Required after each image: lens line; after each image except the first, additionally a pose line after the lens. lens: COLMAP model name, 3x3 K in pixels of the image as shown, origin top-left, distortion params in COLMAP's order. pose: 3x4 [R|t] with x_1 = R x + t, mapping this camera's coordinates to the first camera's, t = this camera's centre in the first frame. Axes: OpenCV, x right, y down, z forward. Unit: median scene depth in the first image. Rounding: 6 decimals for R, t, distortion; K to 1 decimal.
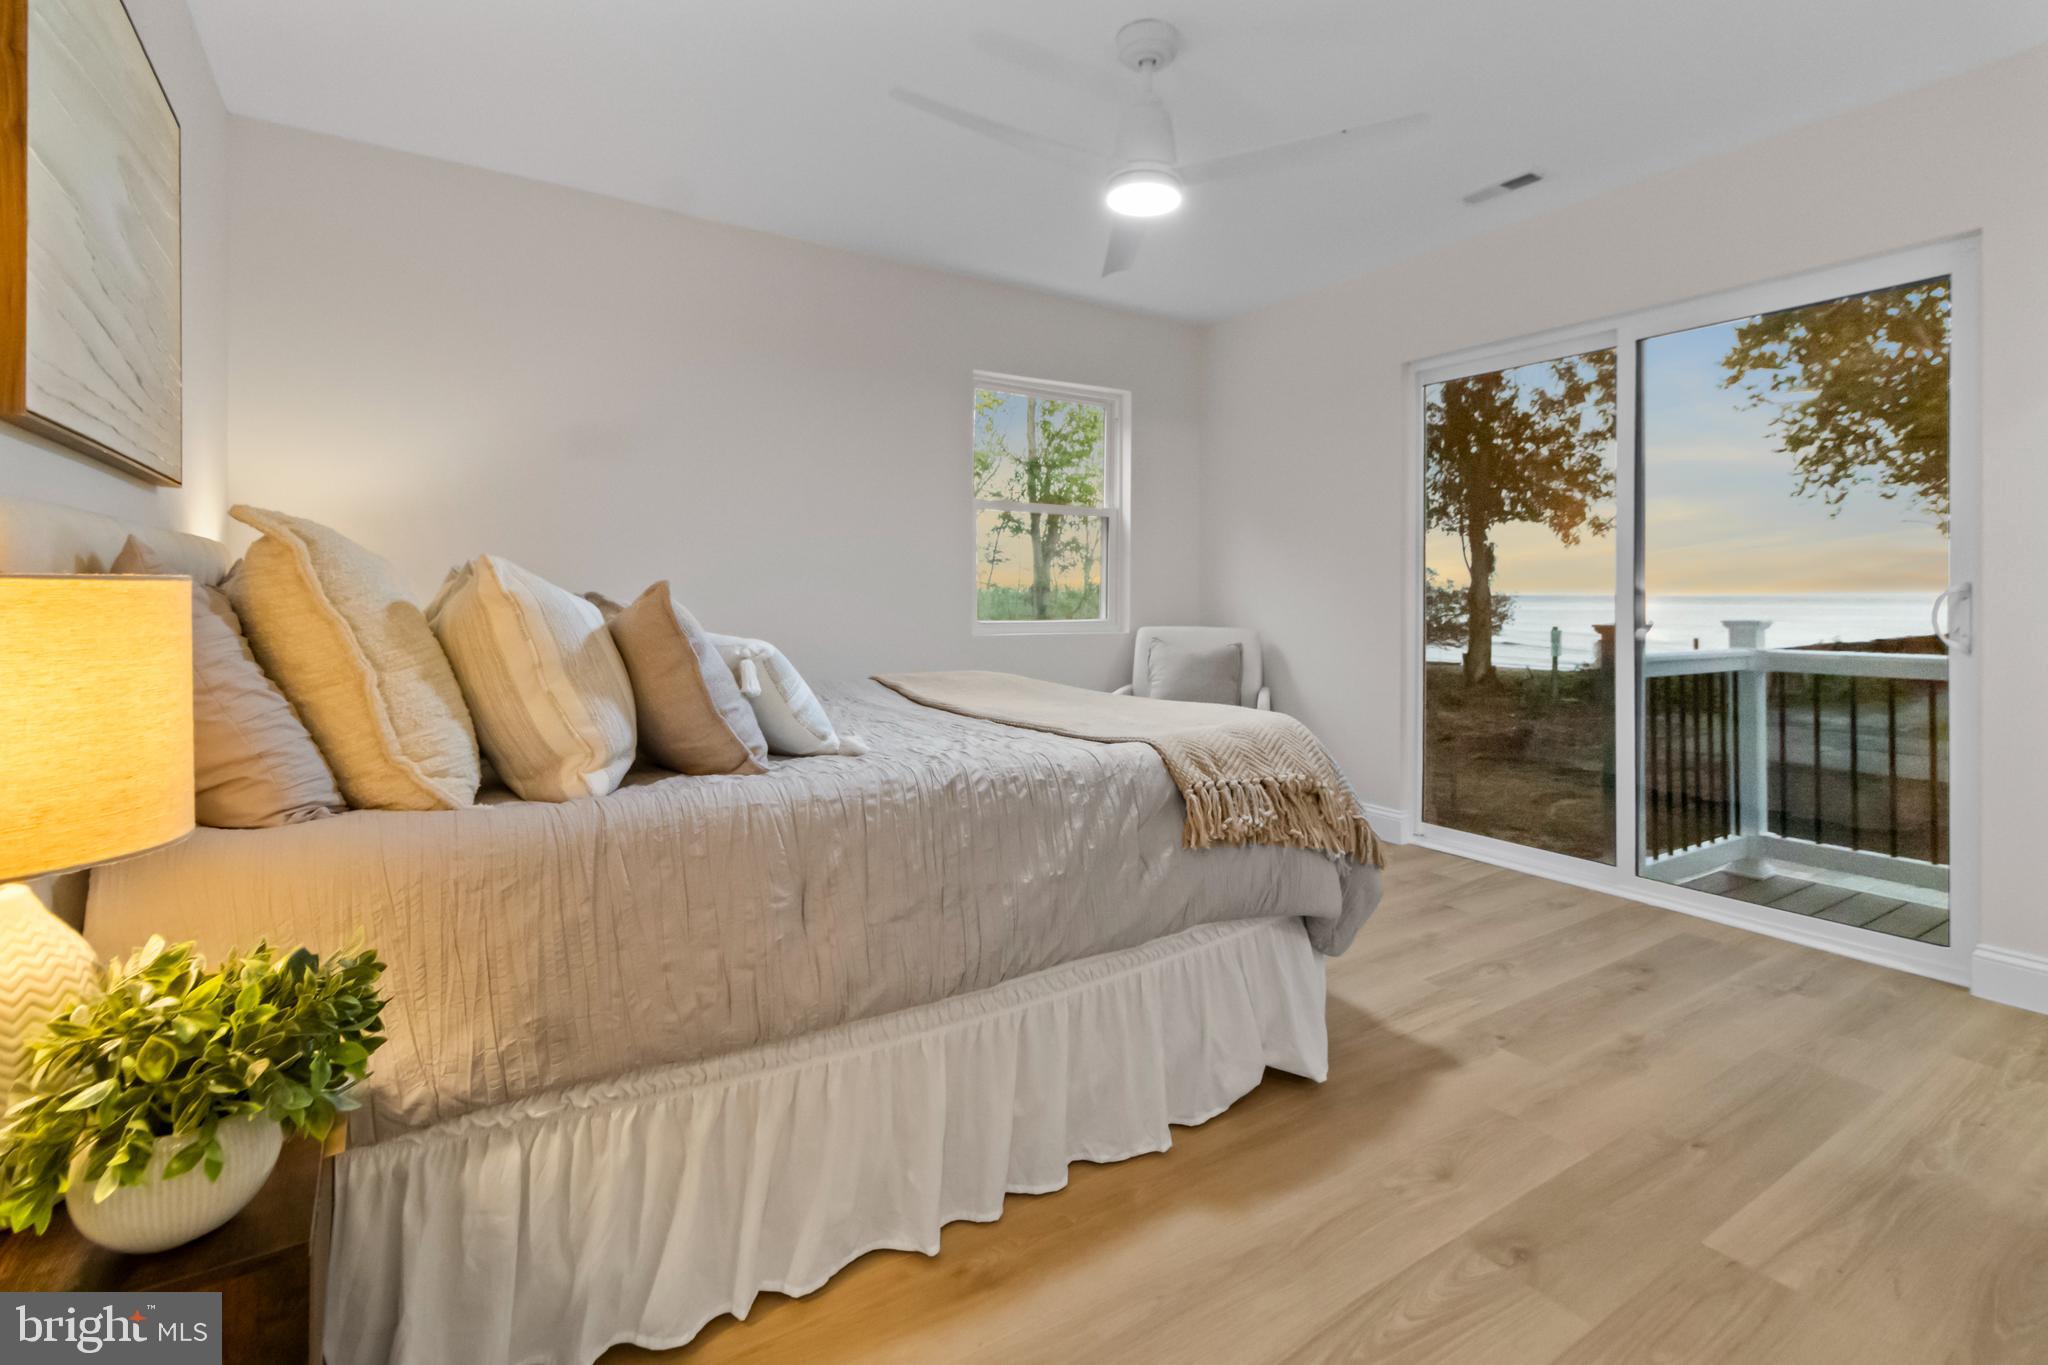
lens RADIAL K [[962.3, 0, 1049.0], [0, 962.3, 593.2], [0, 0, 1]] dist [-0.000935, 0.000073]
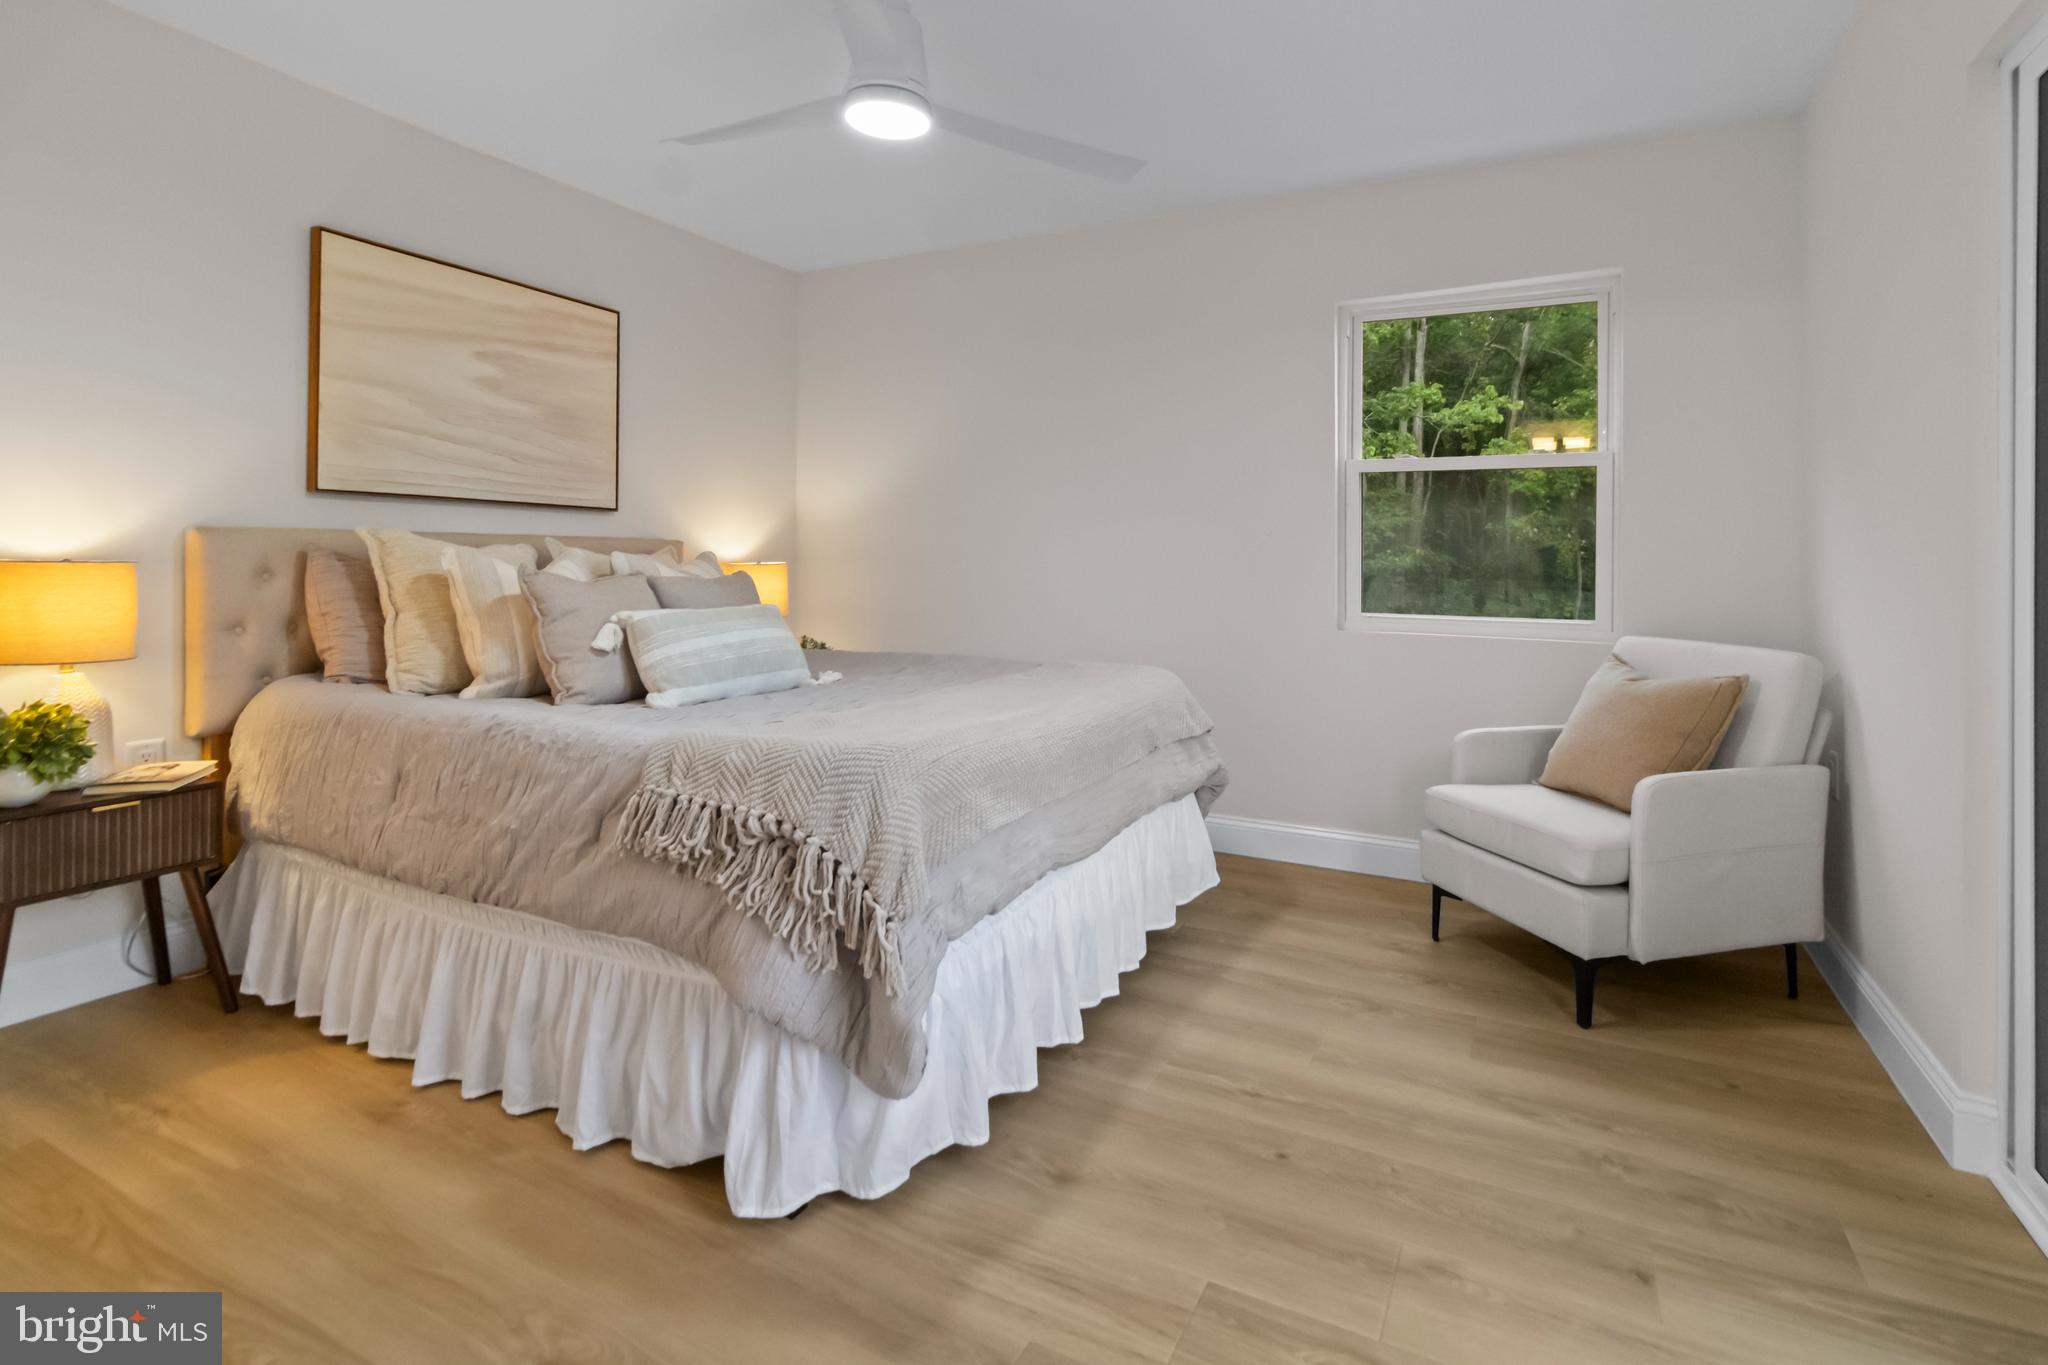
lens RADIAL K [[962.3, 0, 1049.0], [0, 962.3, 593.2], [0, 0, 1]] dist [-0.000935, 0.000073]
pose [[0.487292, 0.025631, -0.872863, 1.039461], [-0.014420, 0.999669, 0.021305, -0.007860], [0.873120, 0.002205, 0.487501, 0.824633]]
